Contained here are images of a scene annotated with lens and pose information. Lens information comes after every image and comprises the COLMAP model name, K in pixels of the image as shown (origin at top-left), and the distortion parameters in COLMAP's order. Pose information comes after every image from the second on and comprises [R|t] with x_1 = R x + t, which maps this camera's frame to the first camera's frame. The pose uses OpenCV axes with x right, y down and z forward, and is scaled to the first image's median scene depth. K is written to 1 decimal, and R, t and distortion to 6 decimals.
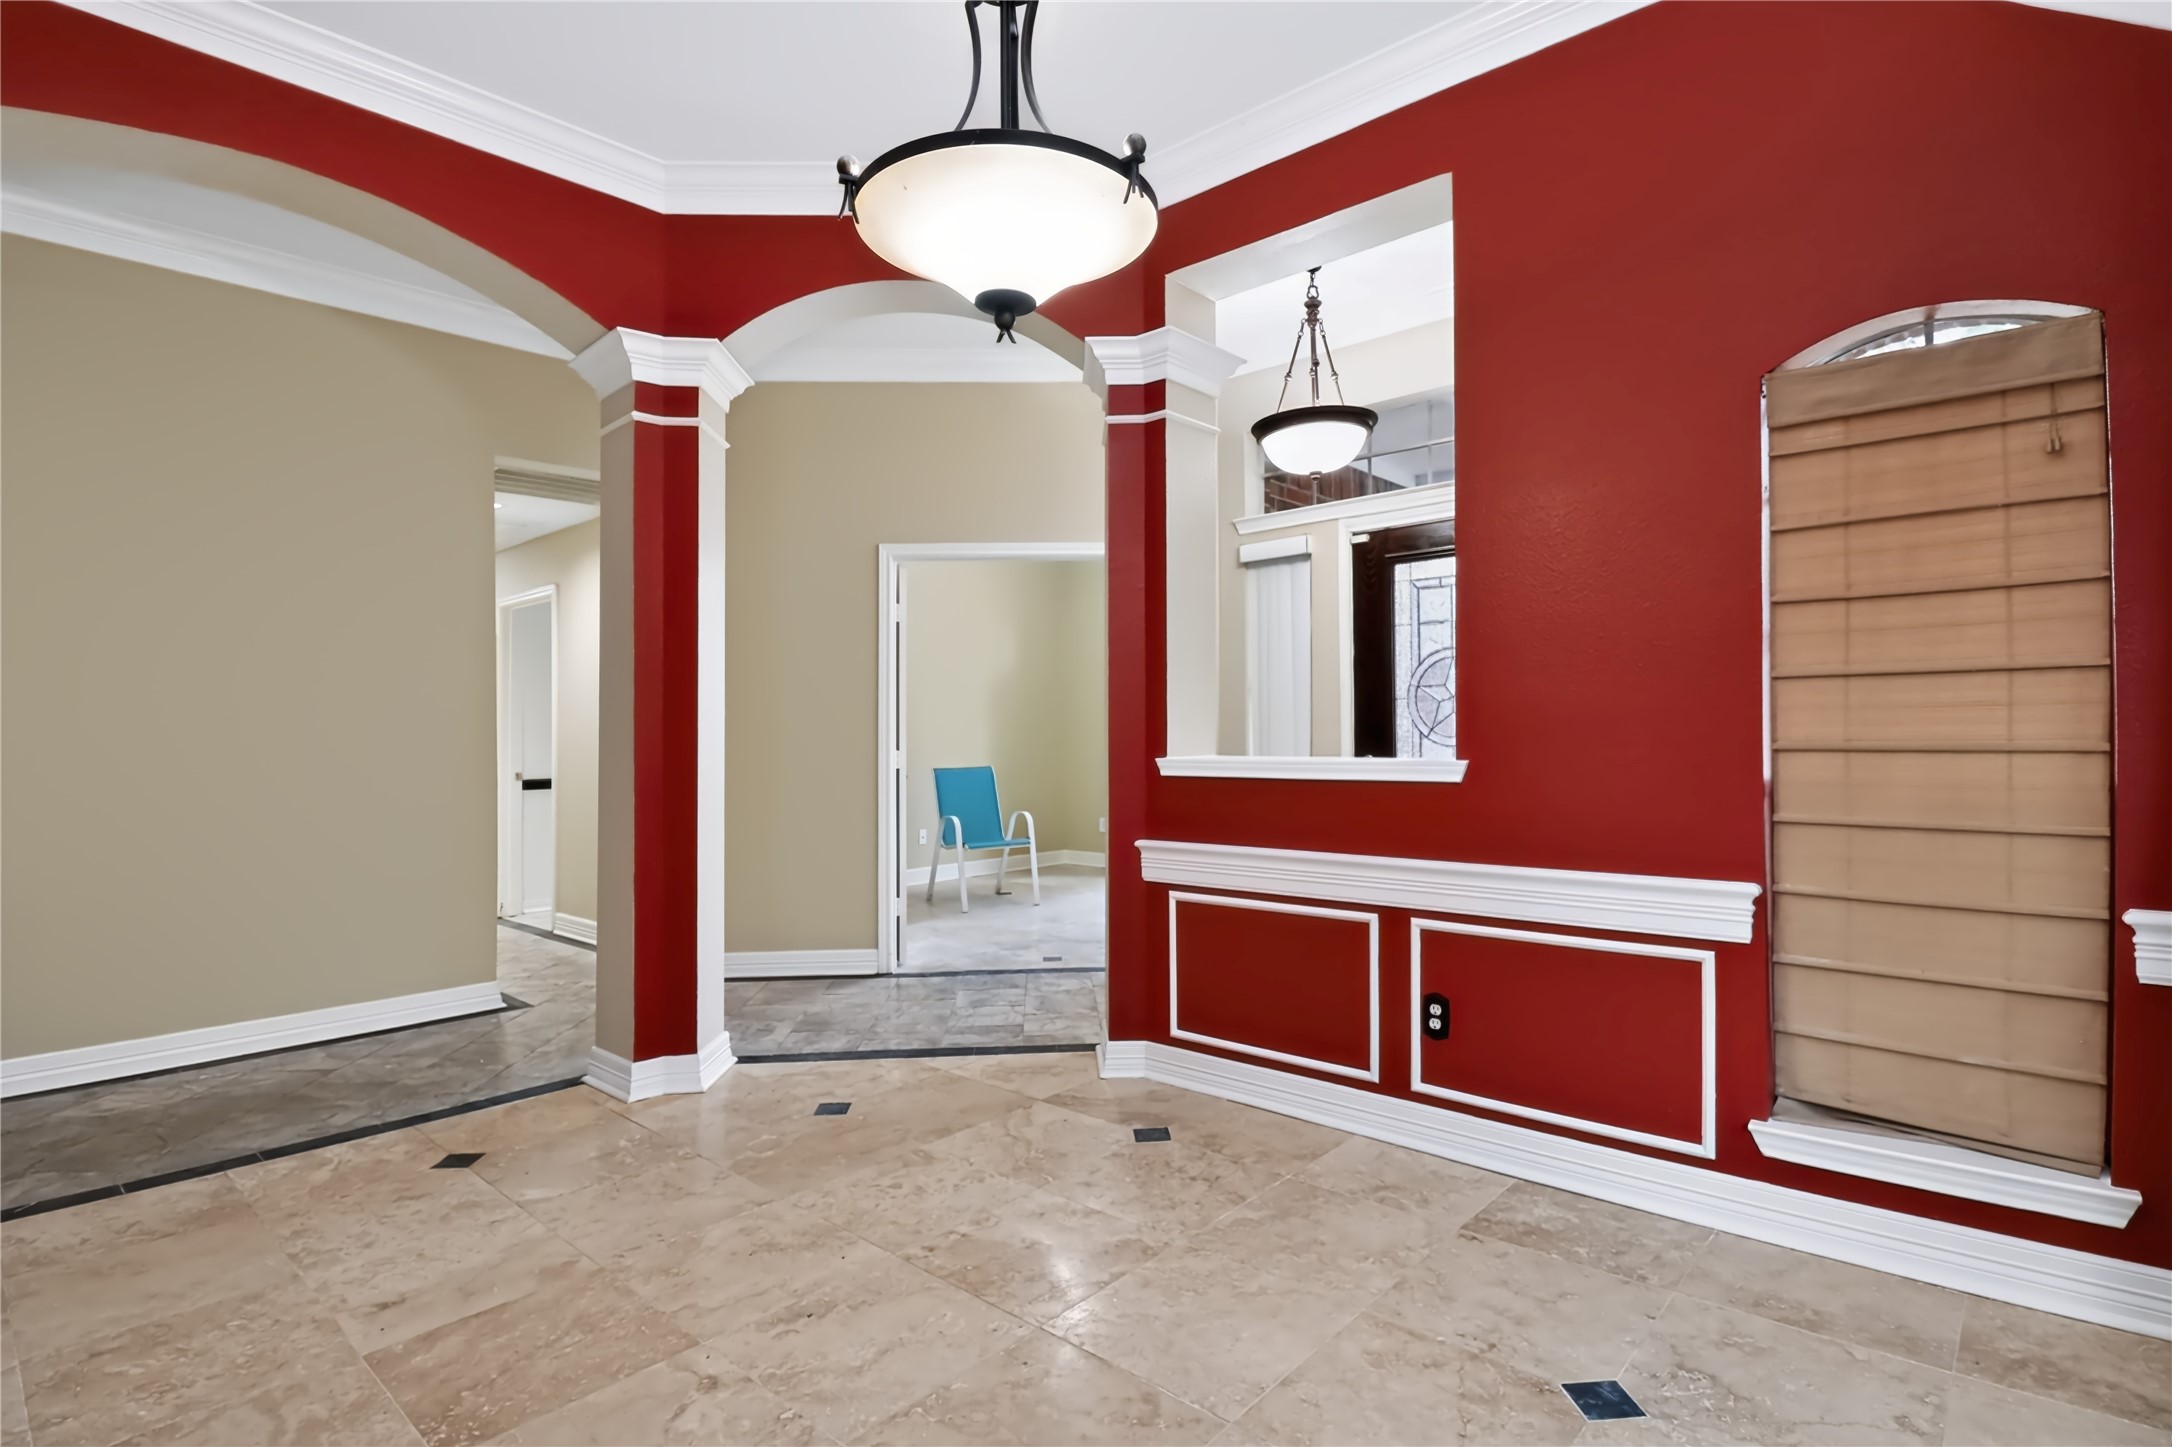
lens RADIAL K [[1077.2, 0, 1111.6], [0, 1077.2, 724.3], [0, 0, 1]] dist [-0.000521, -0.022346]
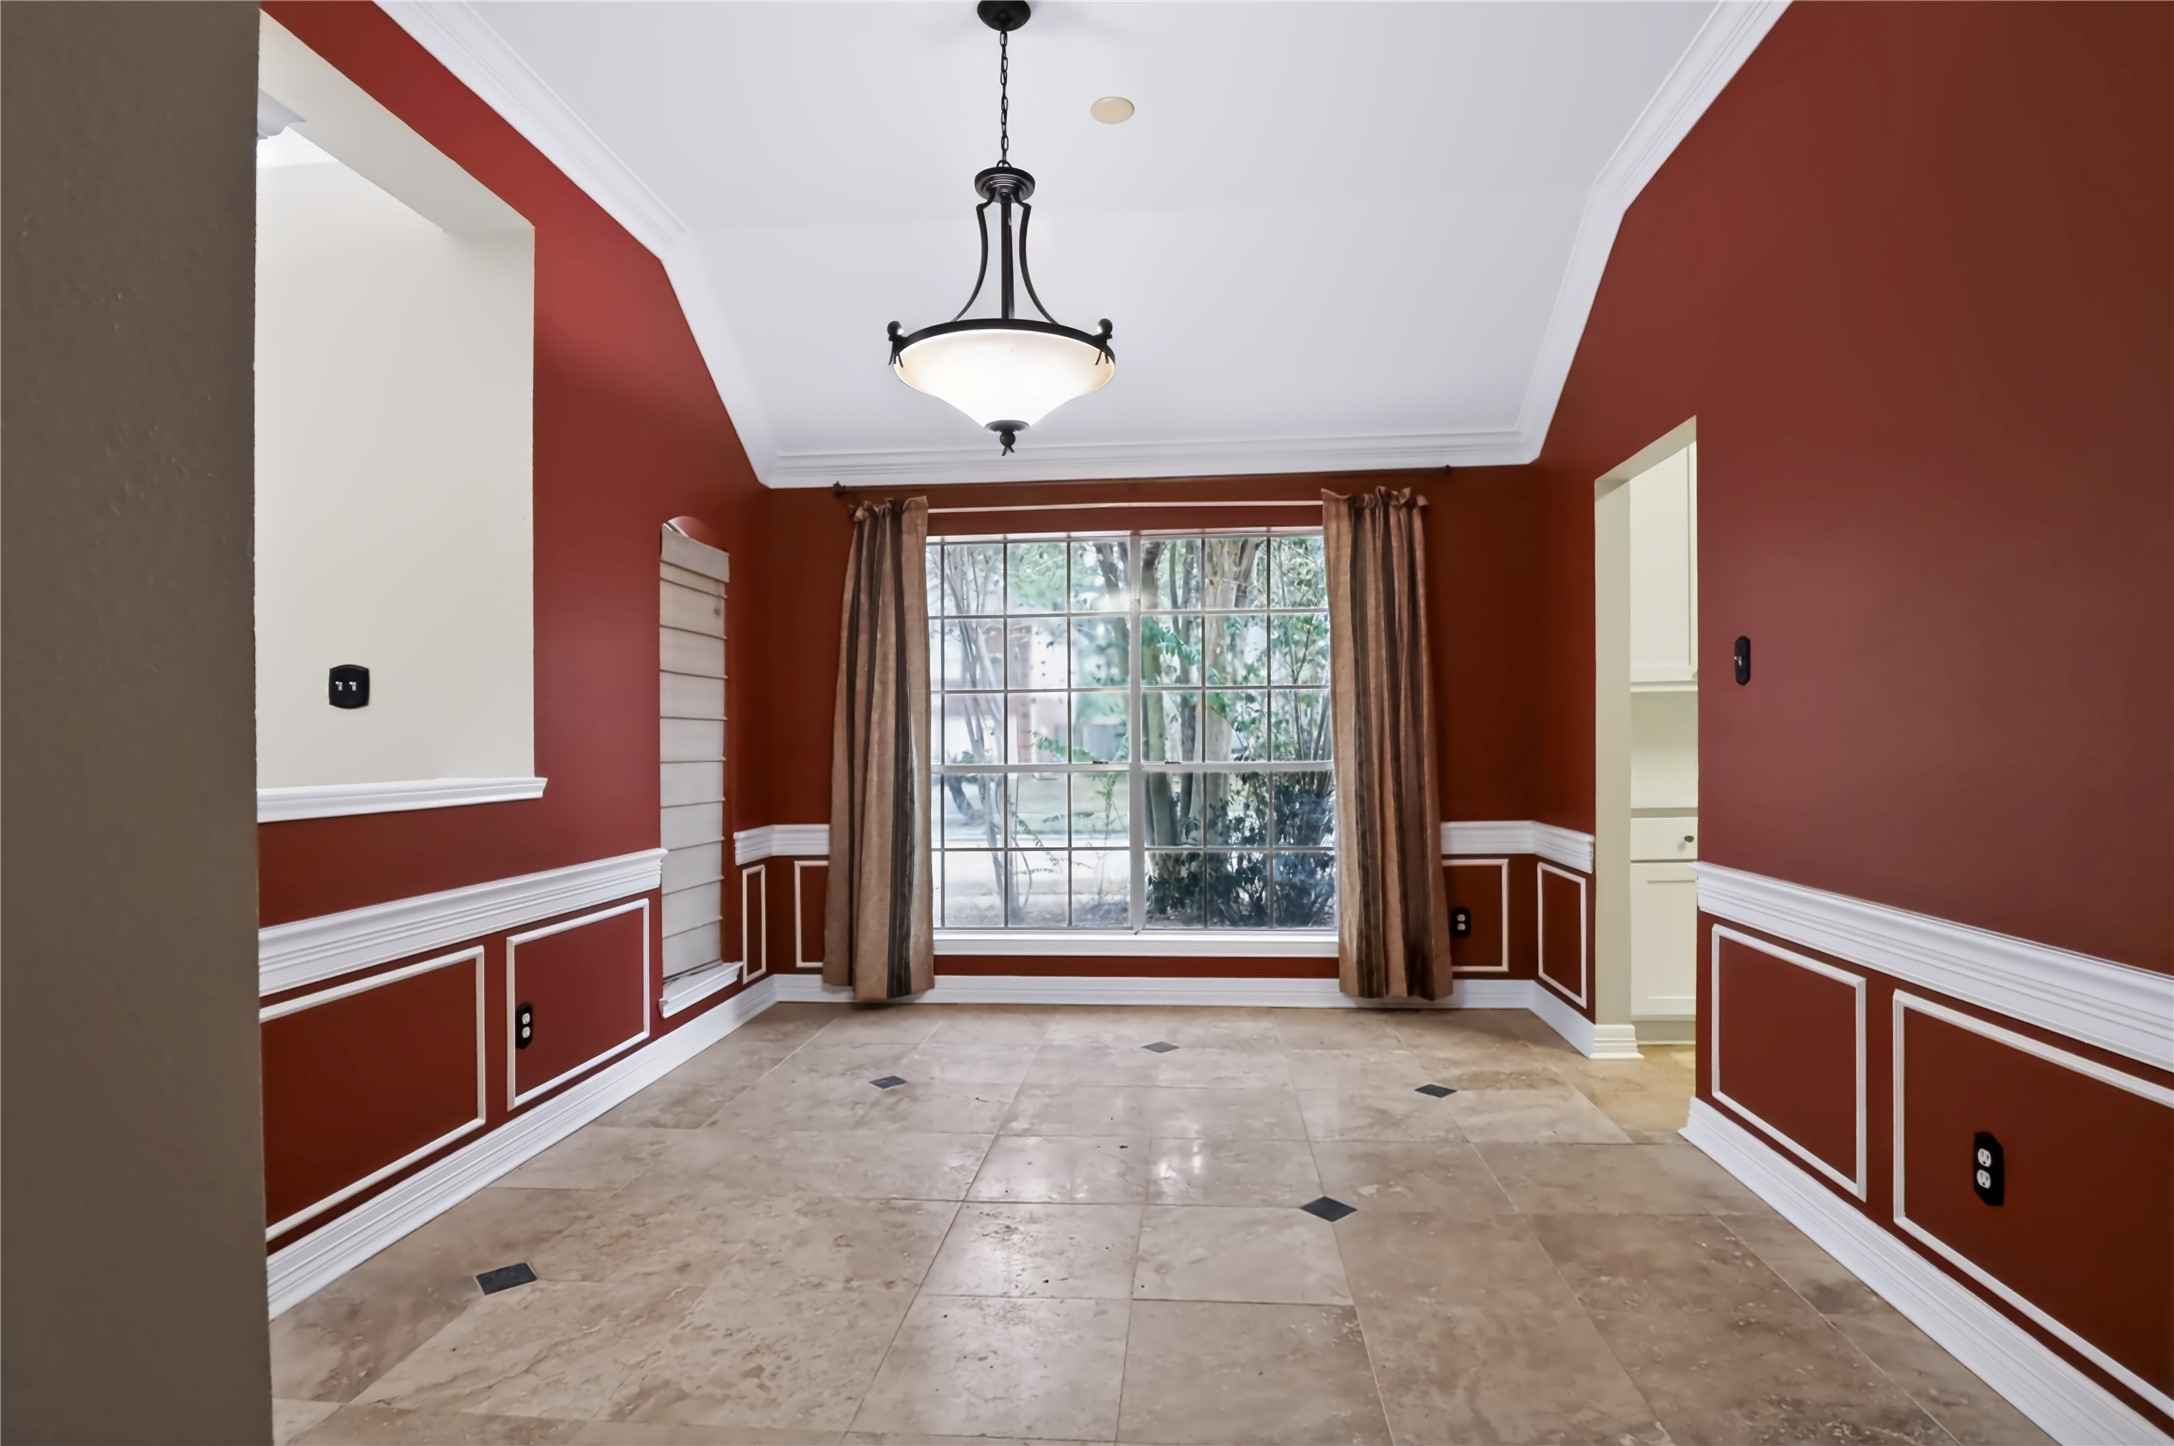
lens RADIAL K [[1078.2, 0, 1112.7], [0, 1078.2, 723.8], [0, 0, 1]] dist [-0.000521, -0.022346]
pose [[-0.605565, 0.029495, 0.795249, -1.015547], [0.010851, 0.999526, -0.028809, 0.018915], [-0.795722, -0.008816, -0.605598, 1.360979]]
